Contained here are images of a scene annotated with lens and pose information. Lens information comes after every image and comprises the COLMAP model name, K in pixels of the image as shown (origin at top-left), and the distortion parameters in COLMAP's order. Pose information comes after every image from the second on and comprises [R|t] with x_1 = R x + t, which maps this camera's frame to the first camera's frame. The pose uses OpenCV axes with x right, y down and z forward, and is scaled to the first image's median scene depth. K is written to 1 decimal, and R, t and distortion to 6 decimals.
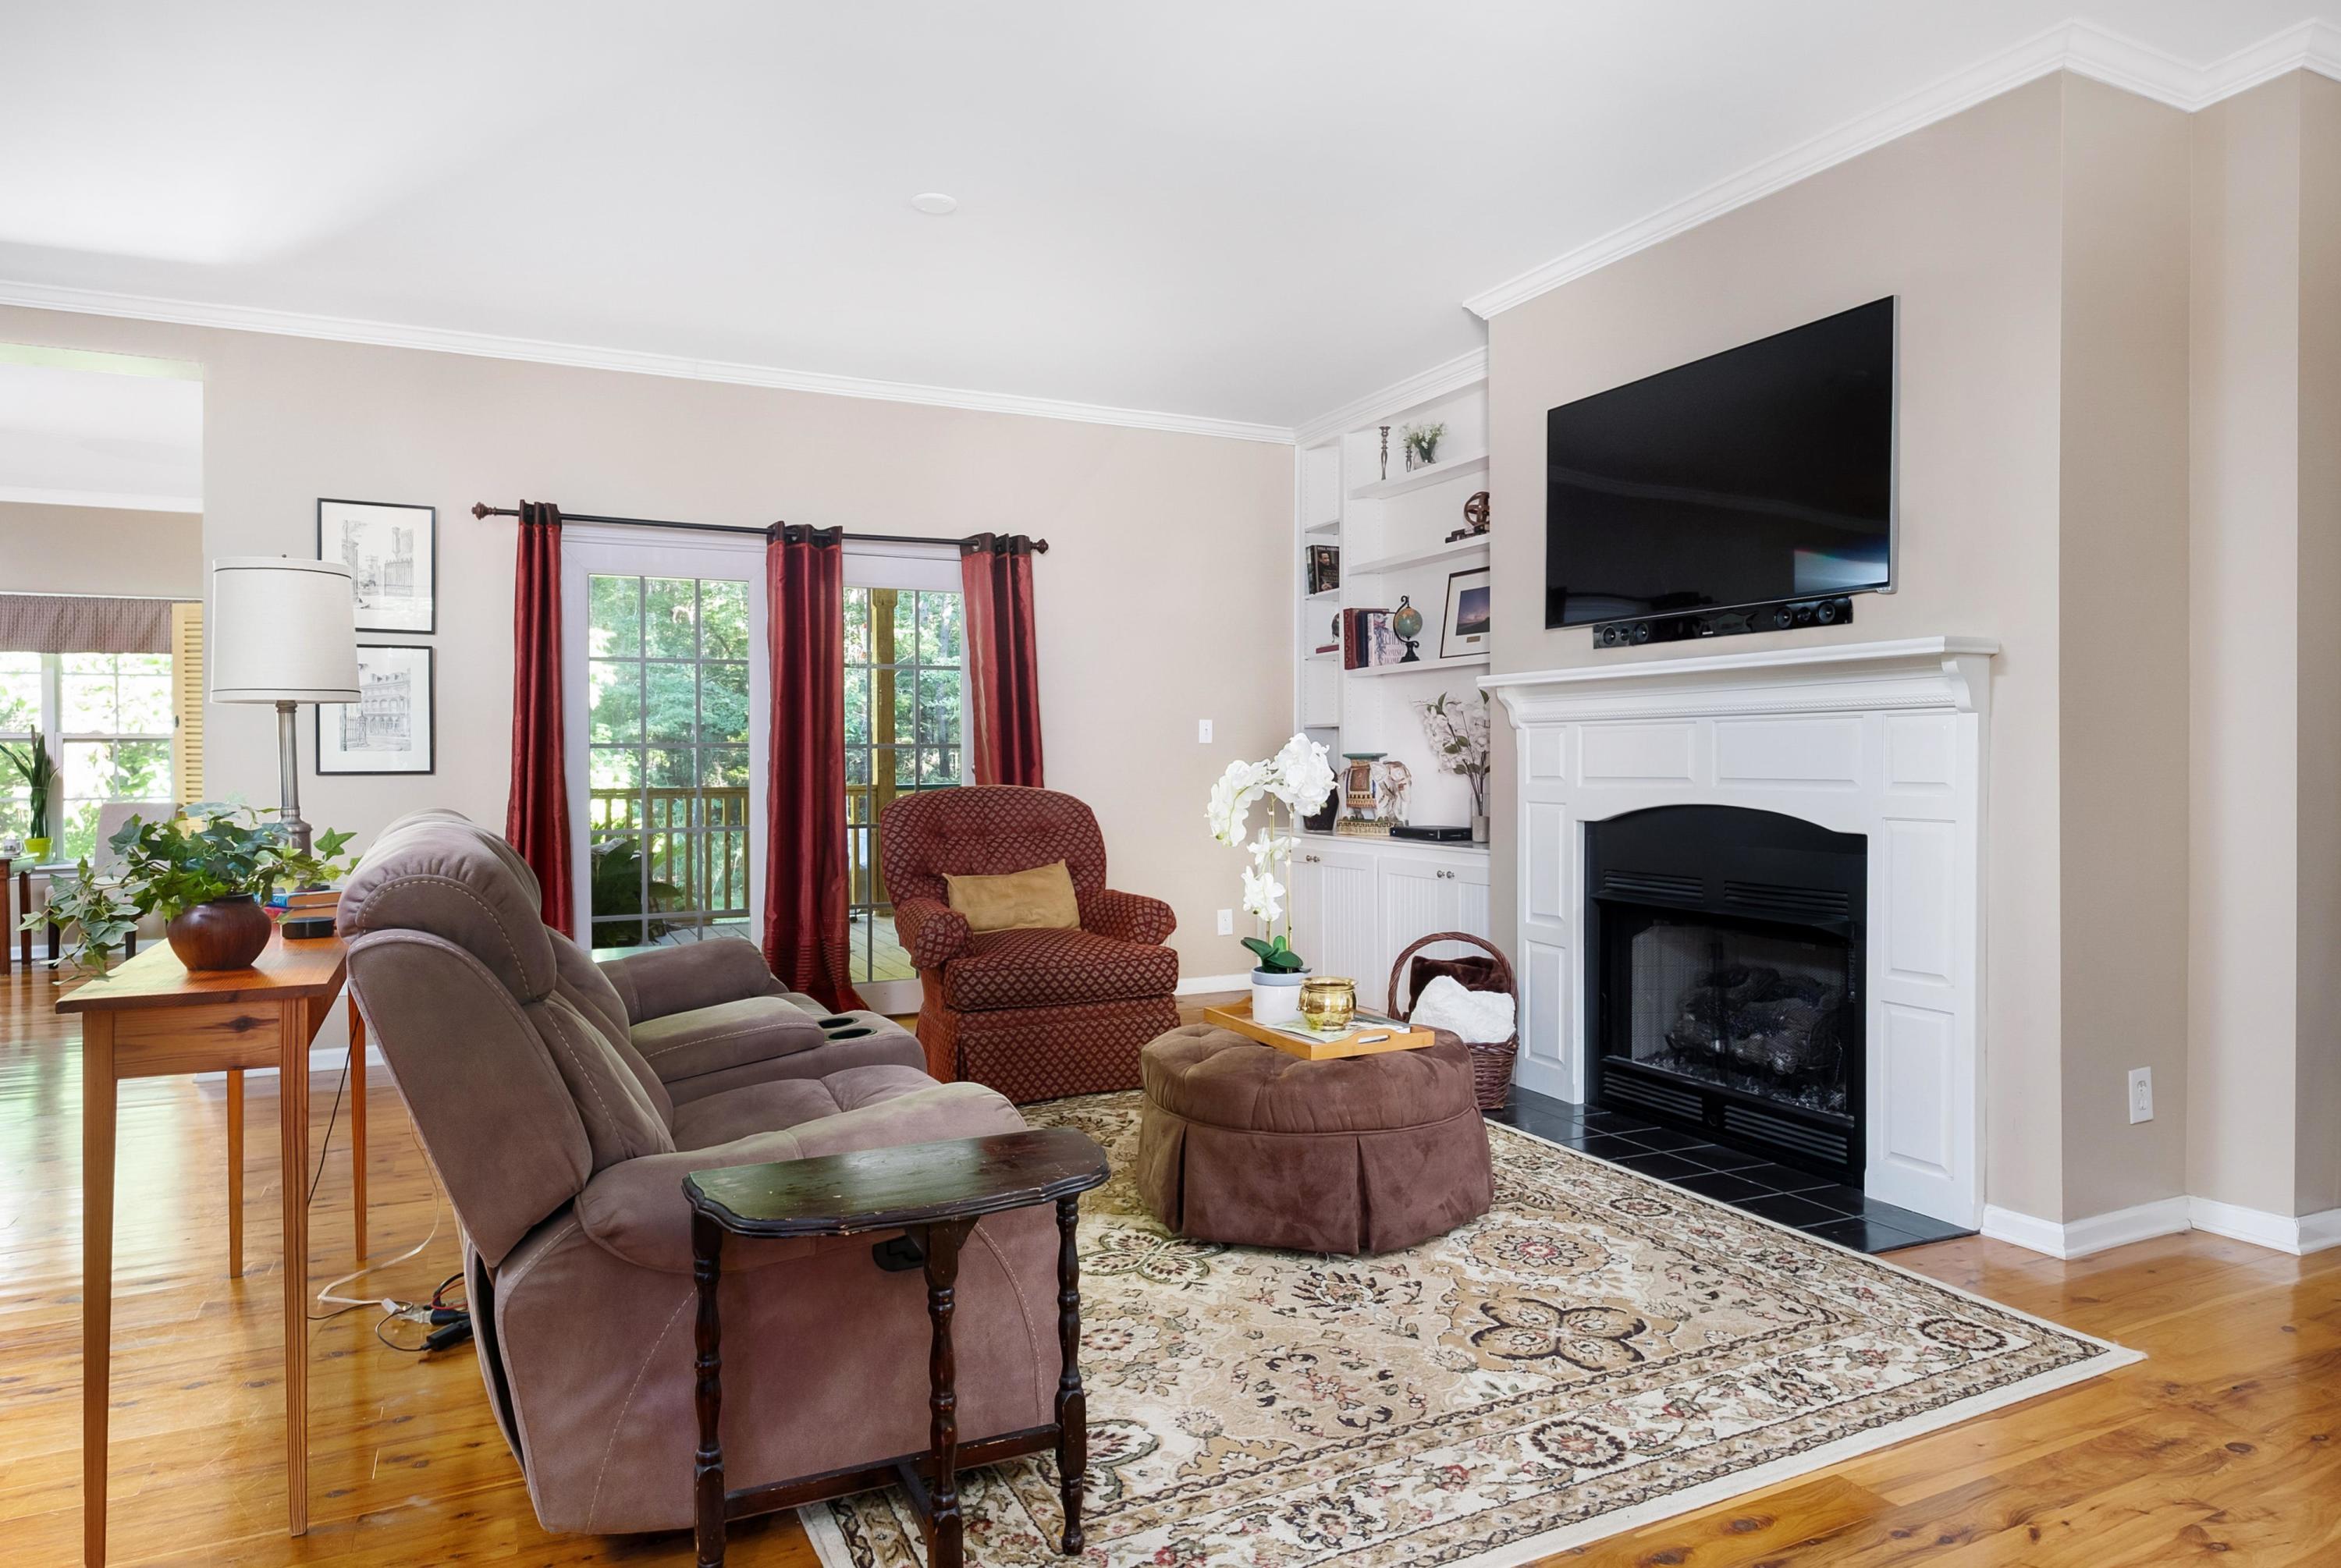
lens RADIAL K [[1417.5, 0, 1167.0], [0, 1417.5, 780.8], [0, 0, 1]] dist [-0.005485, 0.001062]
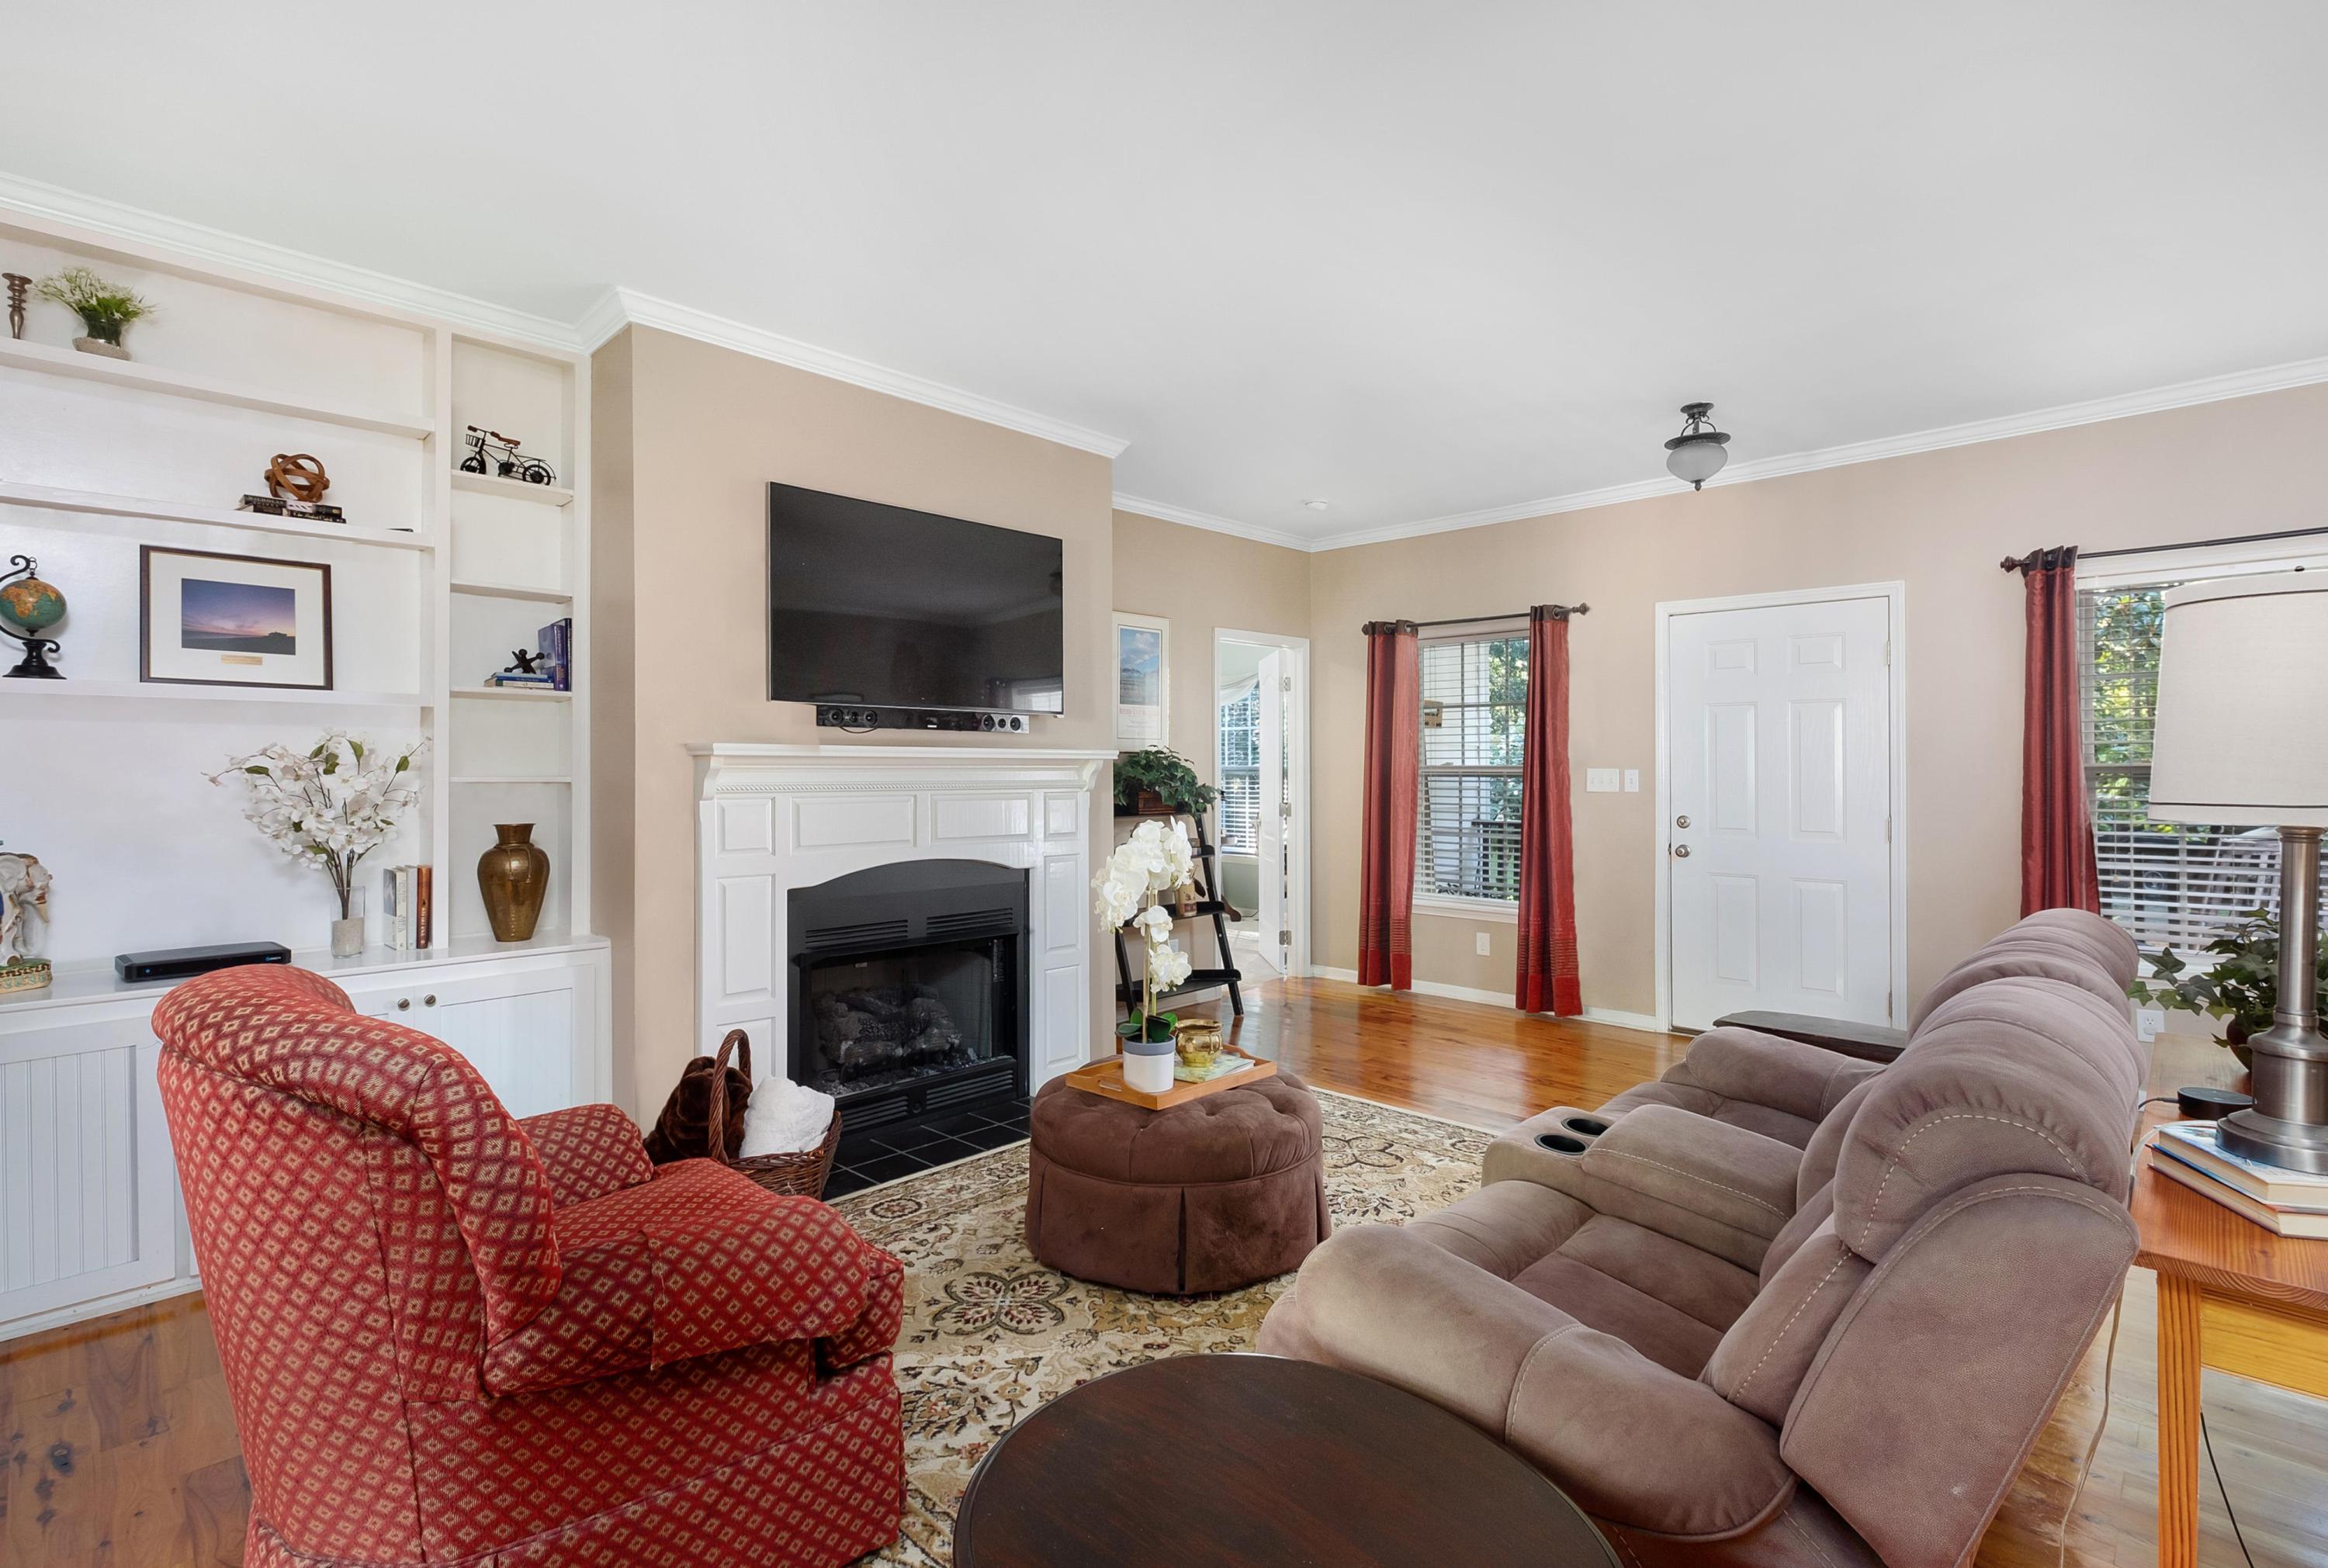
lens RADIAL K [[1098.9, 0, 1179.5], [0, 1098.9, 774.9], [0, 0, 1]] dist [-0.001203, -0.000067]
pose [[-0.358350, -0.000628, 0.933587, -0.888046], [0.013973, 0.999884, 0.006036, -0.089032], [-0.933483, 0.015208, -0.358299, 1.610850]]
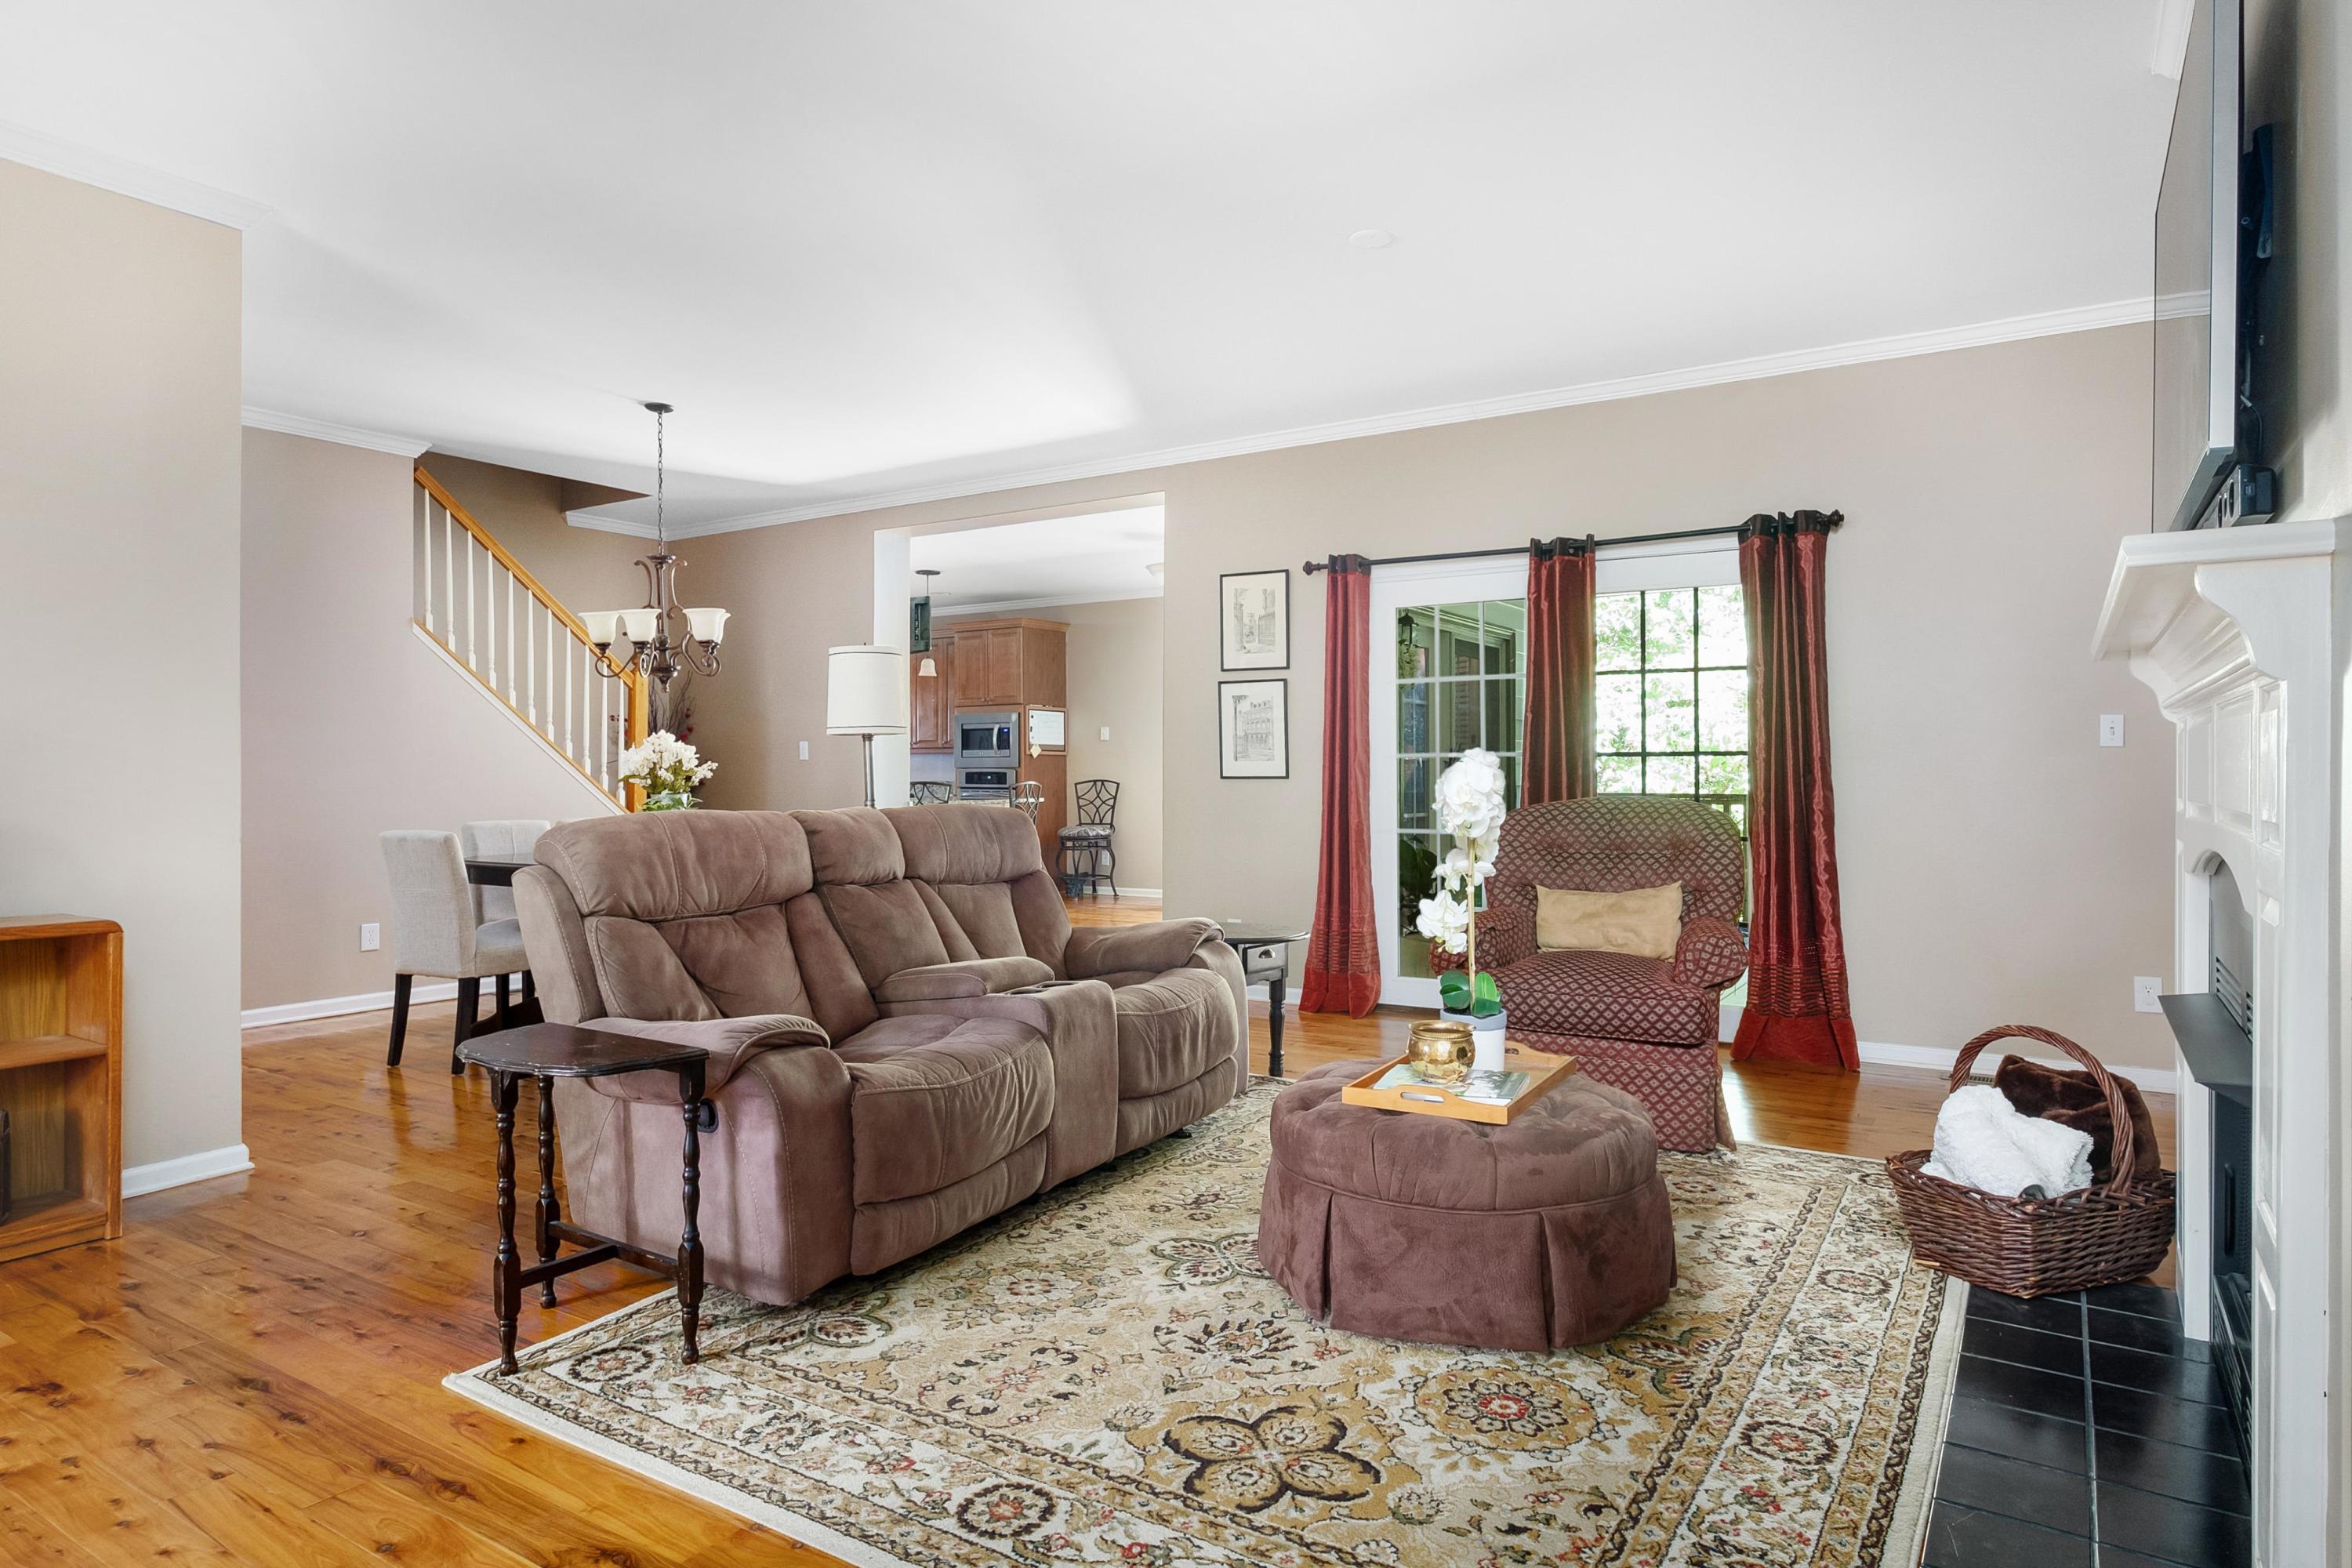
lens RADIAL K [[1375.9, 0, 1159.1], [0, 1375.9, 769.3], [0, 0, 1]] dist [0.000444, -0.002484]
pose [[0.512880, 0.003598, -0.858453, 0.901868], [-0.012397, 0.999918, -0.003216, -0.014870], [0.858371, 0.012291, 0.512882, 0.495291]]
